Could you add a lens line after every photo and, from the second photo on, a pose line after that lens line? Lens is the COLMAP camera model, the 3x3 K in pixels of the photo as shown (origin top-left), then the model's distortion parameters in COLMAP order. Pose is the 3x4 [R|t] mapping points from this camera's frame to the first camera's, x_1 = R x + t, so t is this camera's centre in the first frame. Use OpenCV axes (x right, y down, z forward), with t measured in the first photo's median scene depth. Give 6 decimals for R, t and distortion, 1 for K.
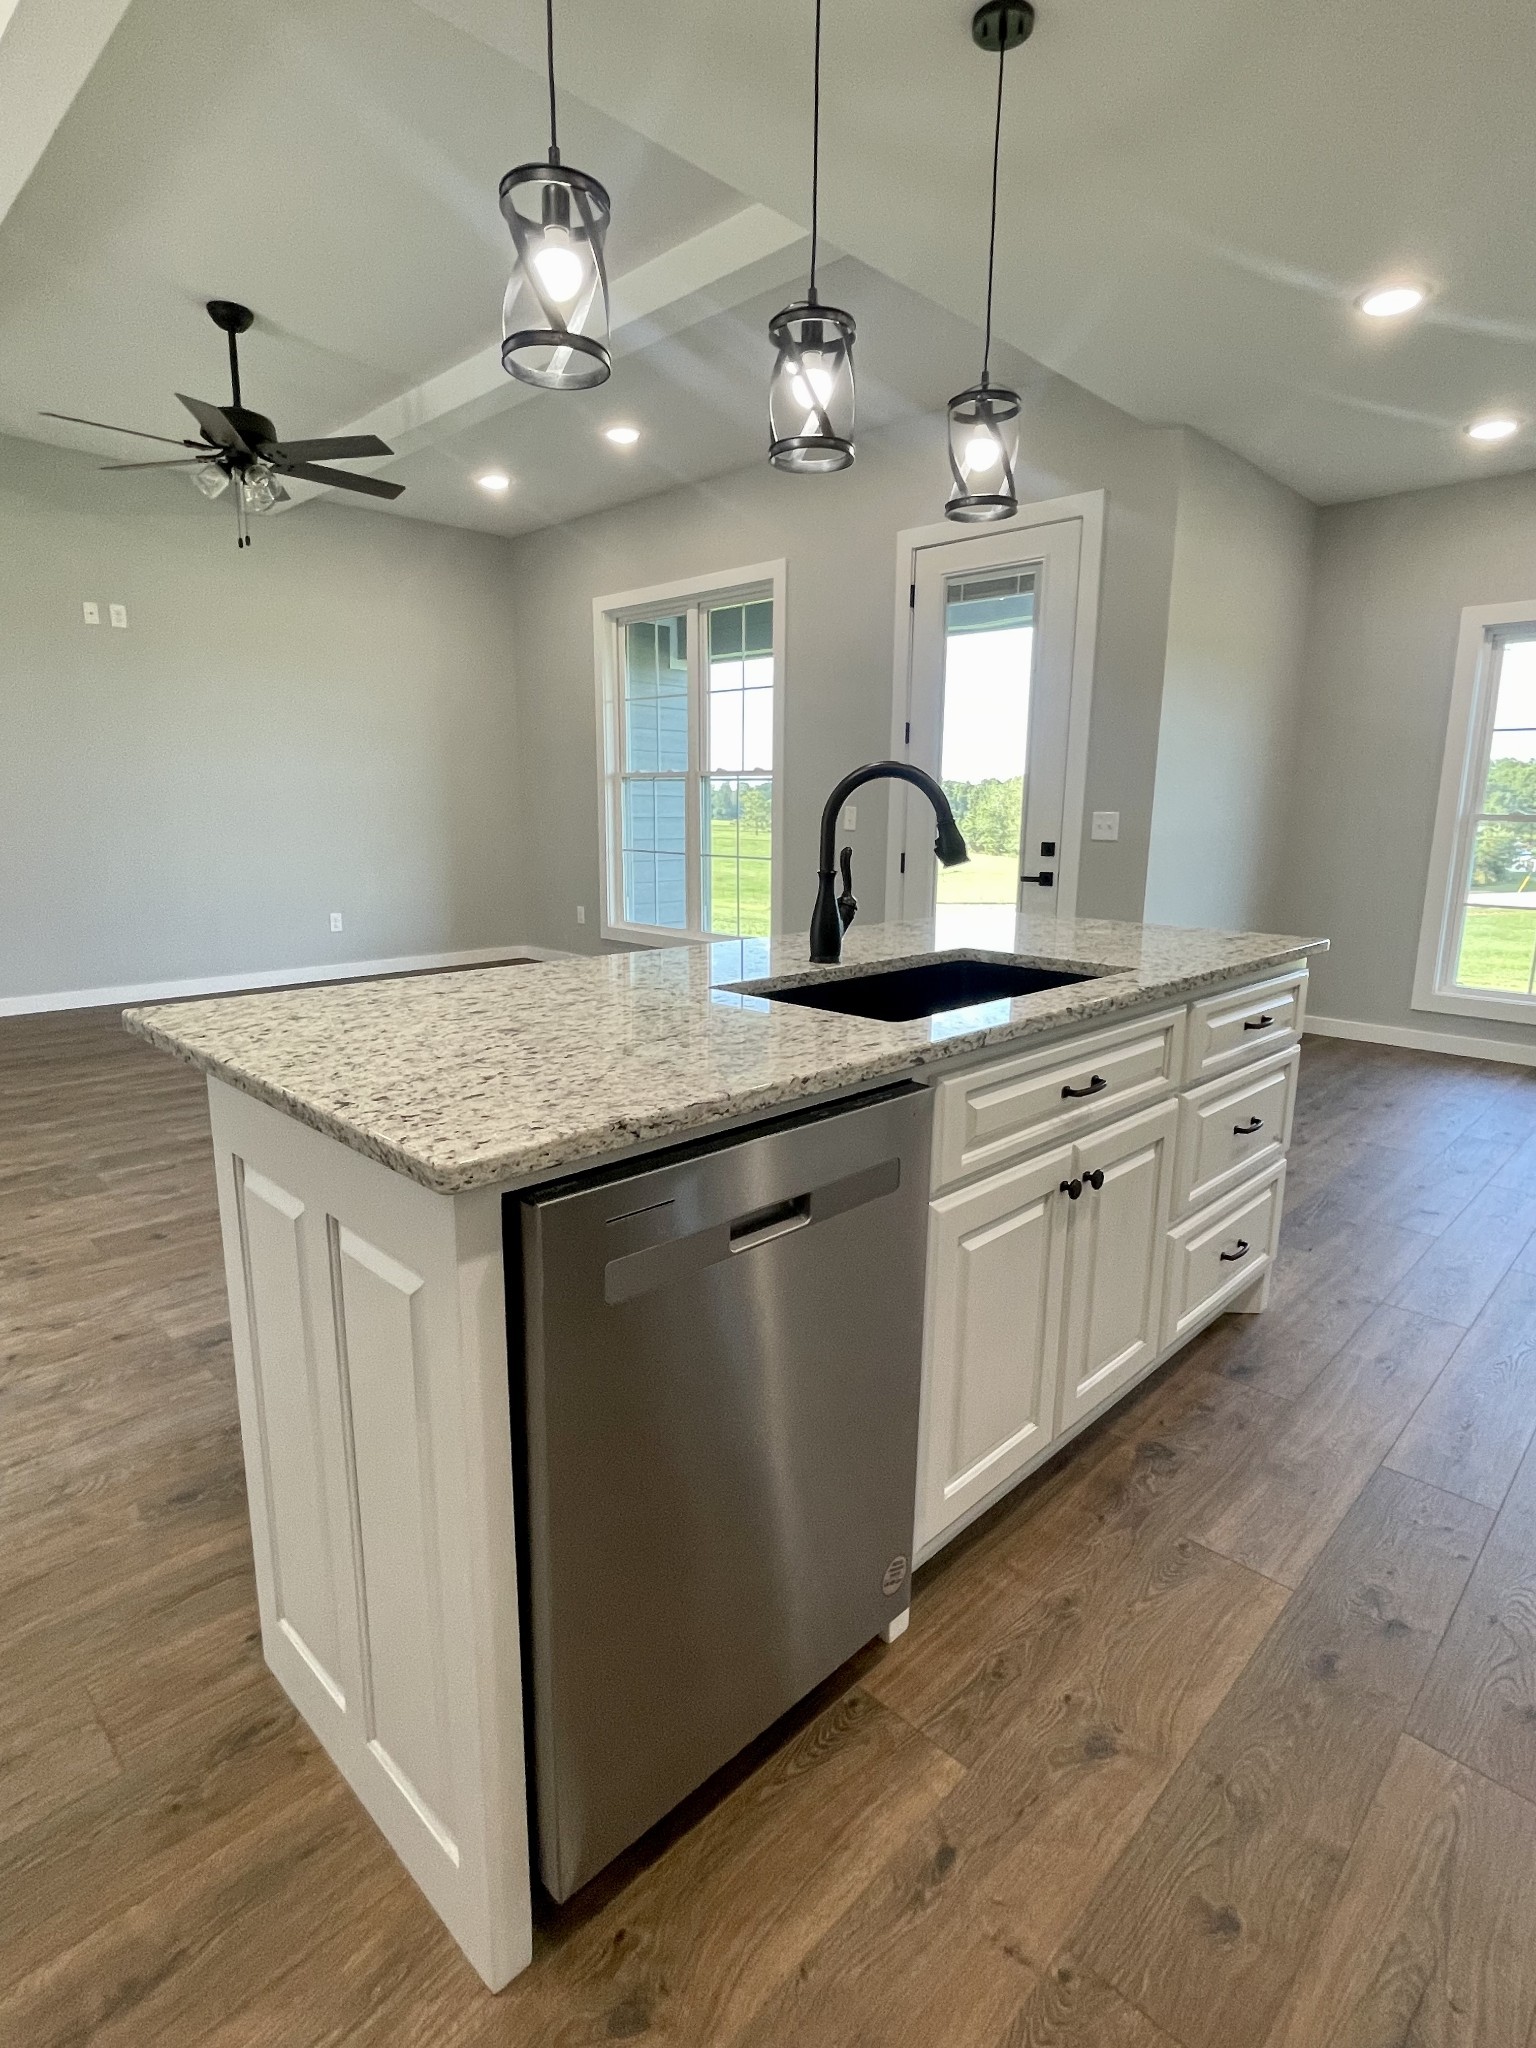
lens RADIAL K [[1048.4, 0, 766.8], [0, 1048.4, 1020.6], [0, 0, 1]] dist [-0.004024, -0.000175]
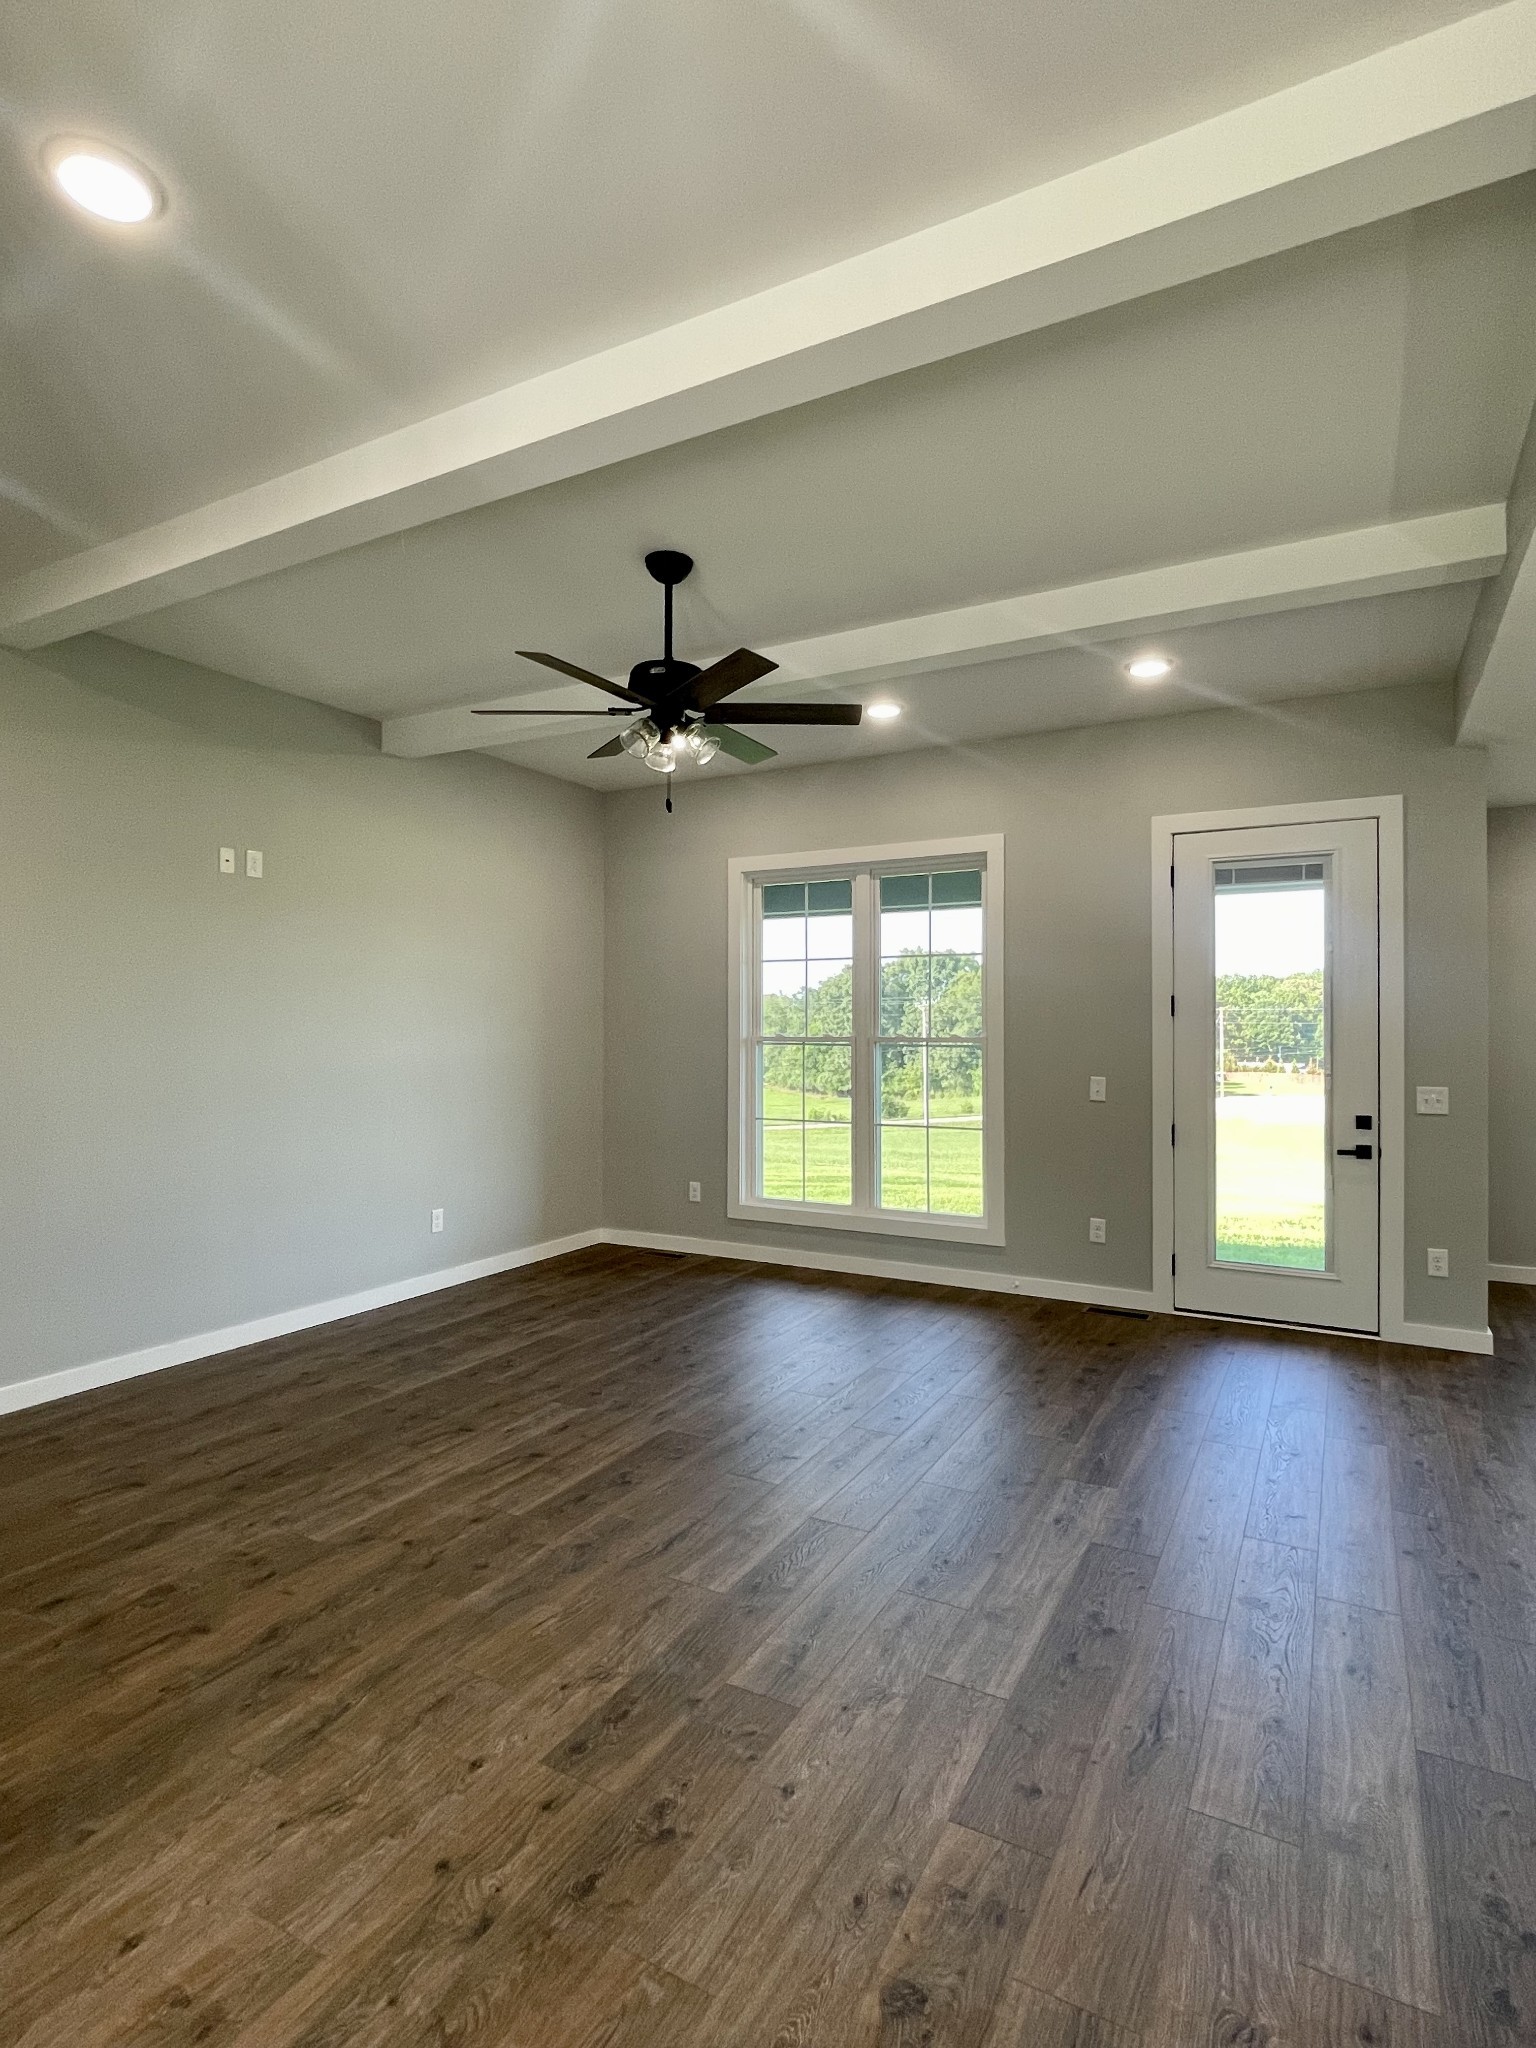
lens RADIAL K [[1048.4, 0, 765.5], [0, 1048.4, 1015.3], [0, 0, 1]] dist [-0.004024, -0.000175]
pose [[0.964808, -0.005418, 0.262898, -0.538164], [0.062167, 0.976145, -0.208029, -0.089237], [-0.255499, 0.217052, 0.942130, 0.176154]]
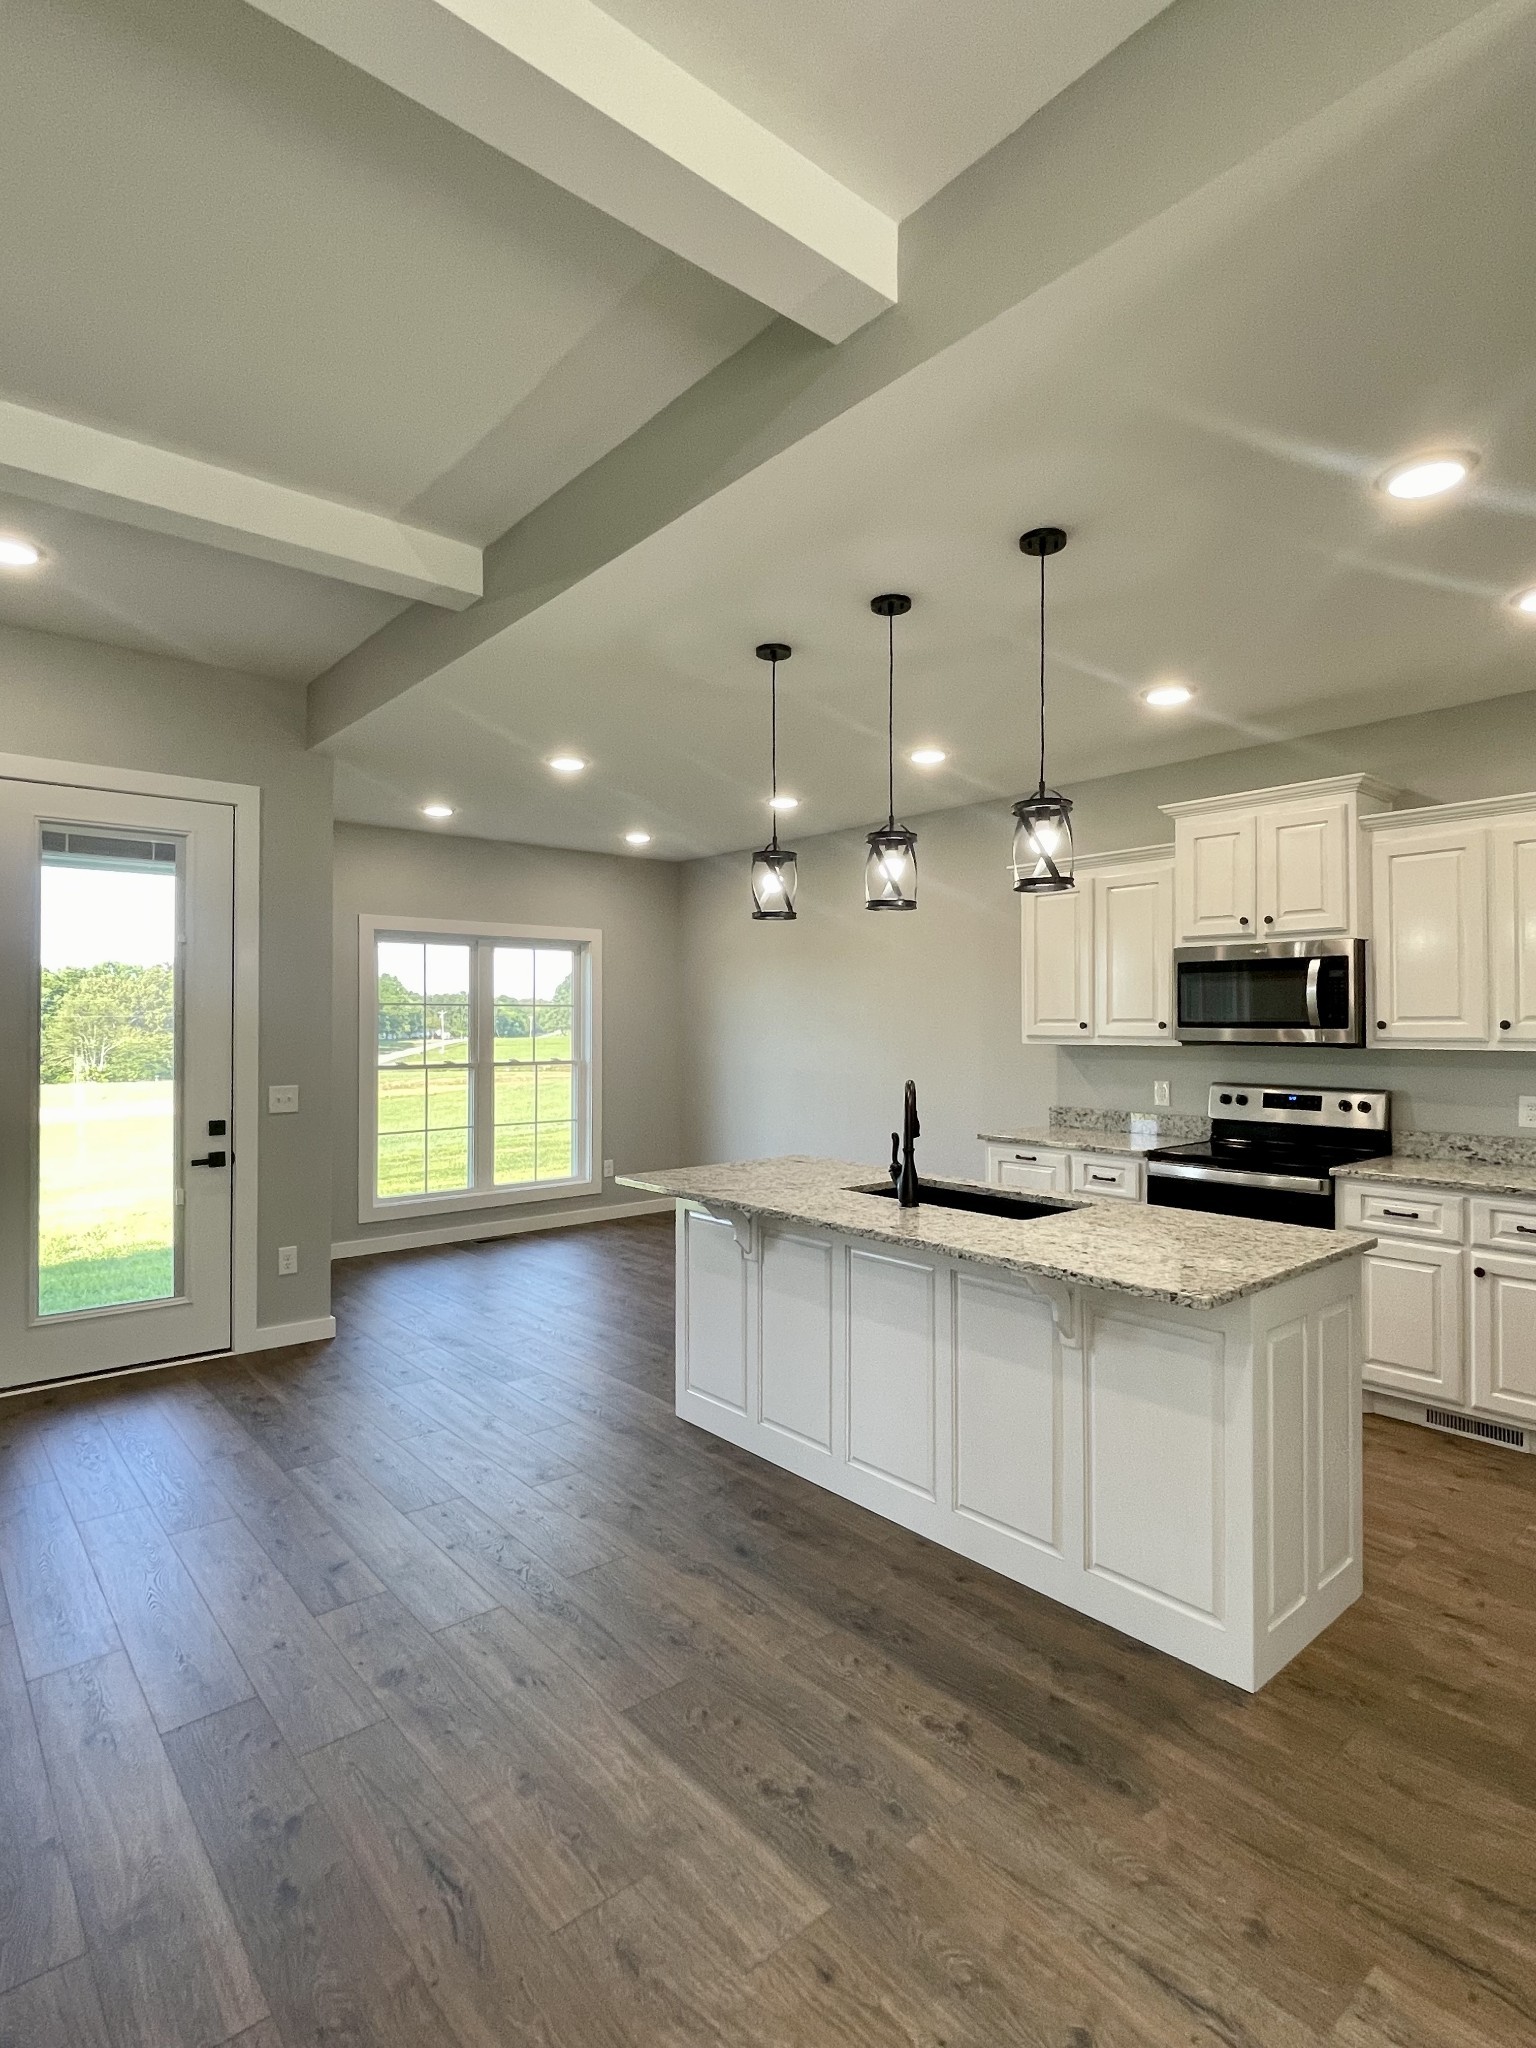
lens RADIAL K [[1048.4, 0, 776.8], [0, 1048.4, 1014.1], [0, 0, 1]] dist [-0.004024, -0.000175]
pose [[0.083815, -0.003715, 0.996474, -0.616174], [0.206894, 0.978267, -0.013755, -0.144355], [-0.974767, 0.207318, 0.082762, 0.403759]]
